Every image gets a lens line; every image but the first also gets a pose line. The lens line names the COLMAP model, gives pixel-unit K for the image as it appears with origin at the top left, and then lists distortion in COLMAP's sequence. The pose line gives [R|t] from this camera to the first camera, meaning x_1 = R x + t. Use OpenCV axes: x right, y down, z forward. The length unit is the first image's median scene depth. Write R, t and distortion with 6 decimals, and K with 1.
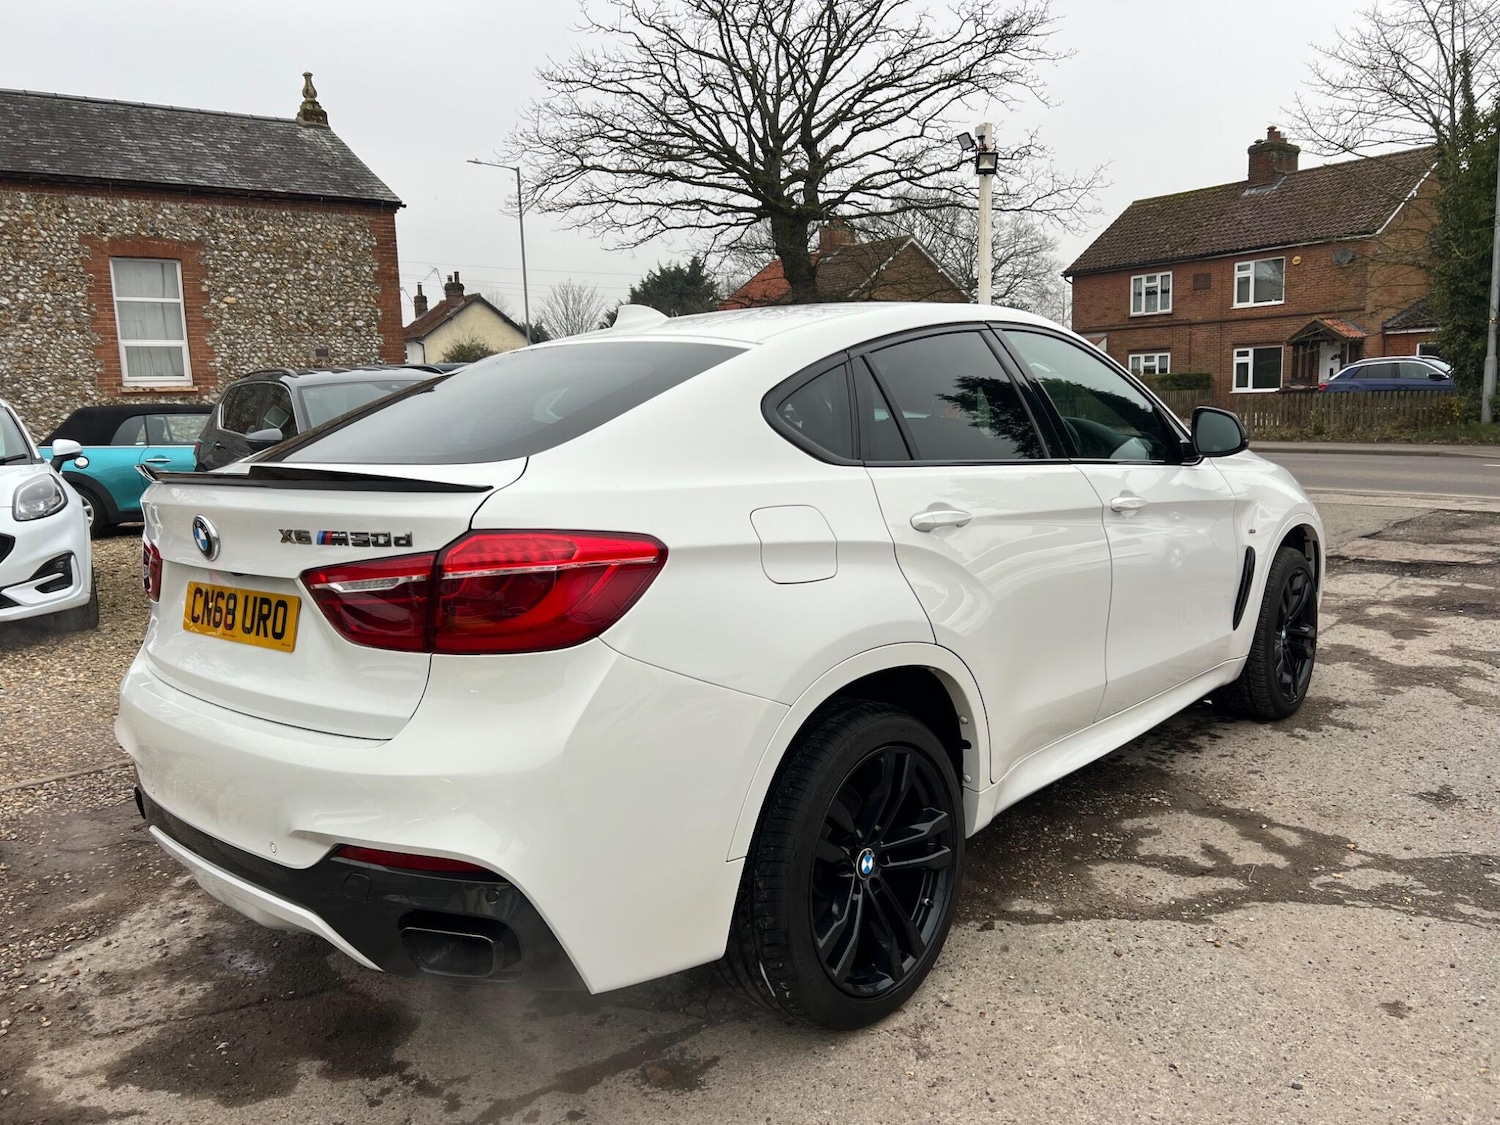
lens RADIAL K [[1127.2, 0, 740.3], [0, 1127.2, 556.4], [0, 0, 1]] dist [0.061055, -0.066272]
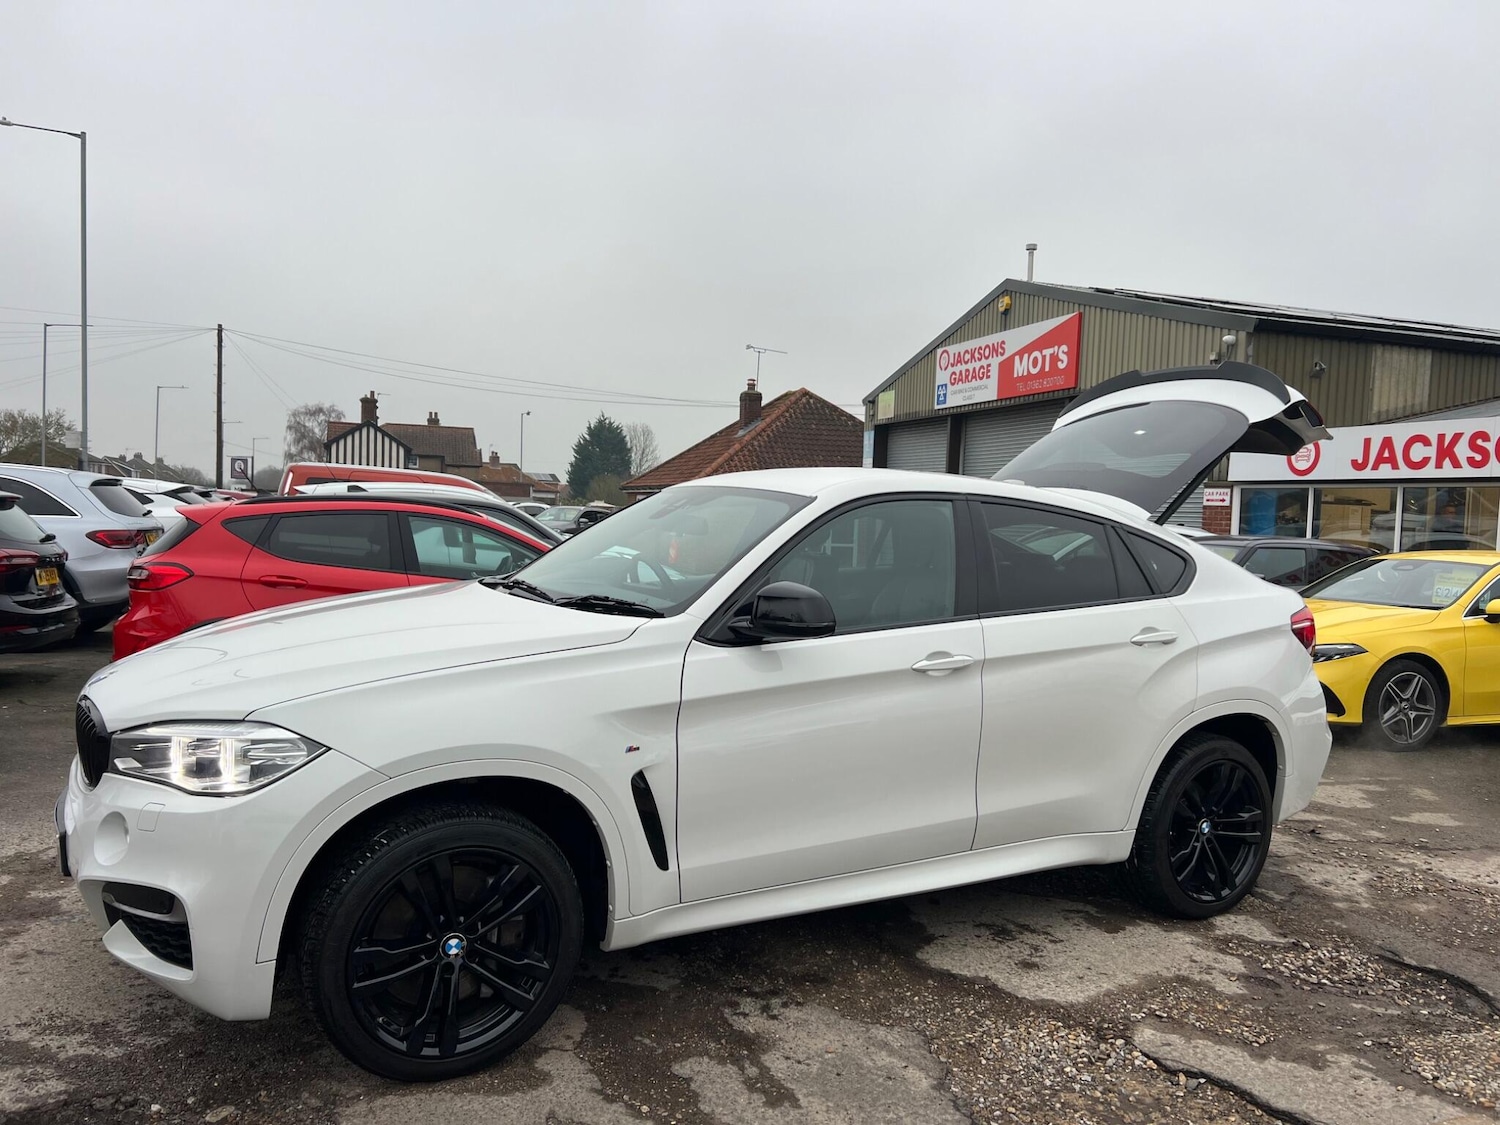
lens RADIAL K [[1127.2, 0, 751.2], [0, 1127.2, 577.3], [0, 0, 1]] dist [0.061055, -0.066272]
pose [[-0.949039, -0.019766, 0.314538, -0.047248], [0.040842, 0.981902, 0.184935, -0.076659], [-0.312501, 0.188357, -0.931056, 0.504445]]
